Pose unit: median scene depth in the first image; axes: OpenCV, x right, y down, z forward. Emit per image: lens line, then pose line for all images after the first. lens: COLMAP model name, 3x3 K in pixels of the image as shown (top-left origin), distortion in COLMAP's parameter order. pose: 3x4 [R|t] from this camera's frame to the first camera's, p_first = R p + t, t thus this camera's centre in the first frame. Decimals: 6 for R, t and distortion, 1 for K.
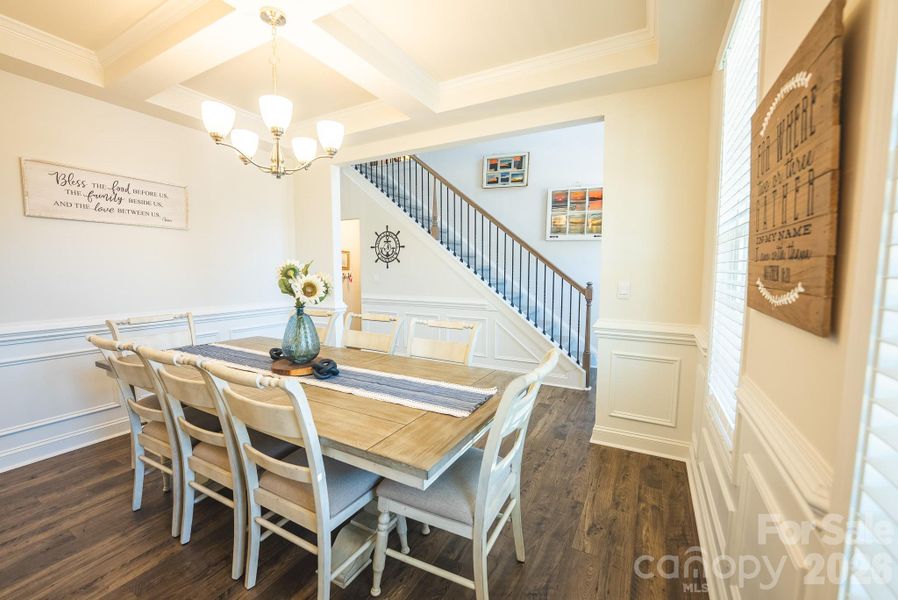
lens RADIAL K [[368.4, 0, 452.5], [0, 368.4, 295.6], [0, 0, 1]] dist [-0.027771, 0.003440]
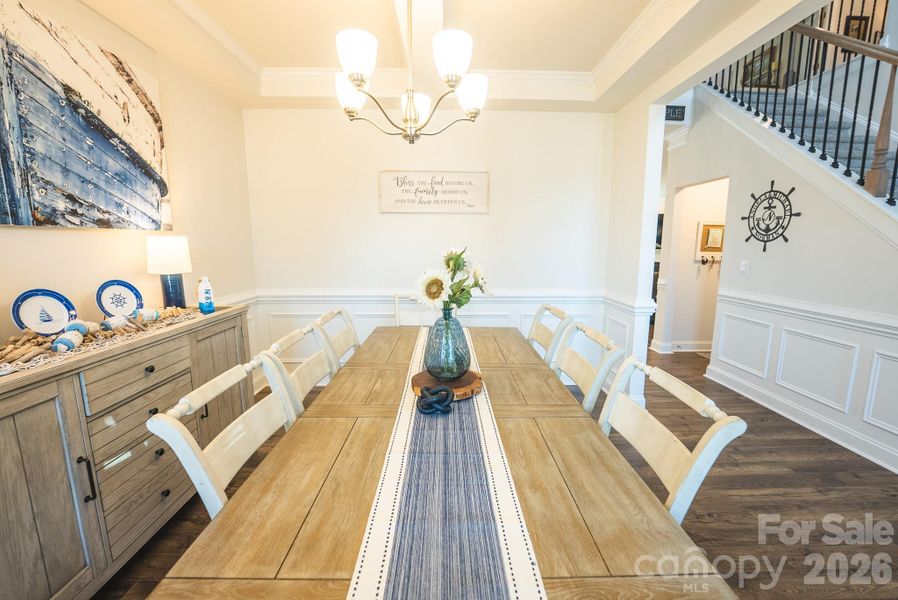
lens RADIAL K [[368.4, 0, 454.6], [0, 368.4, 303.4], [0, 0, 1]] dist [-0.027771, 0.003440]
pose [[0.499058, 0.132500, -0.856379, 0.097894], [-0.059410, 0.991148, 0.118729, -0.028678], [0.864530, -0.008375, 0.502512, 0.243580]]
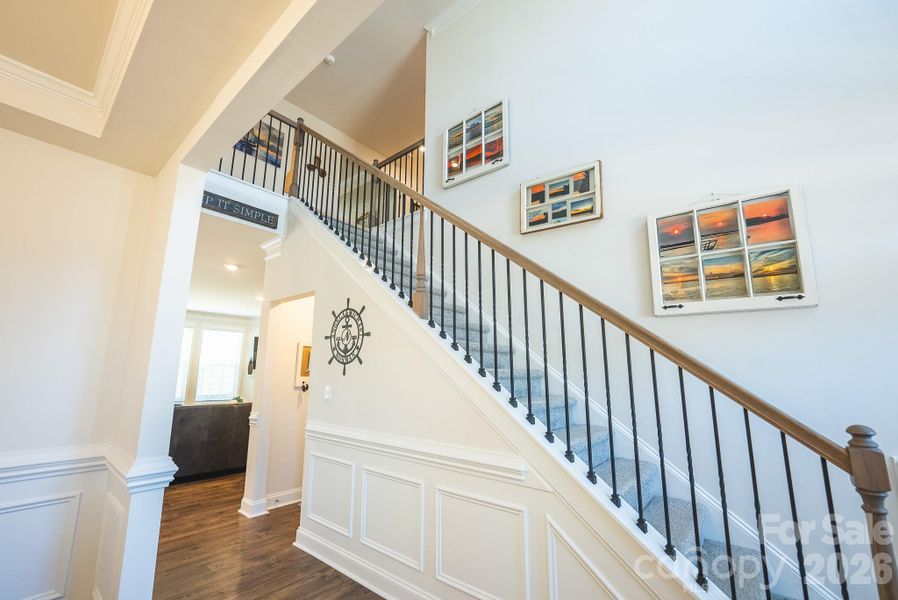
lens RADIAL K [[368.4, 0, 450.1], [0, 368.4, 300.7], [0, 0, 1]] dist [-0.027771, 0.003440]
pose [[0.980733, -0.036243, -0.191962, 0.085994], [-0.015252, 0.965434, -0.260199, -0.041844], [0.194757, 0.258114, 0.946281, 0.495713]]
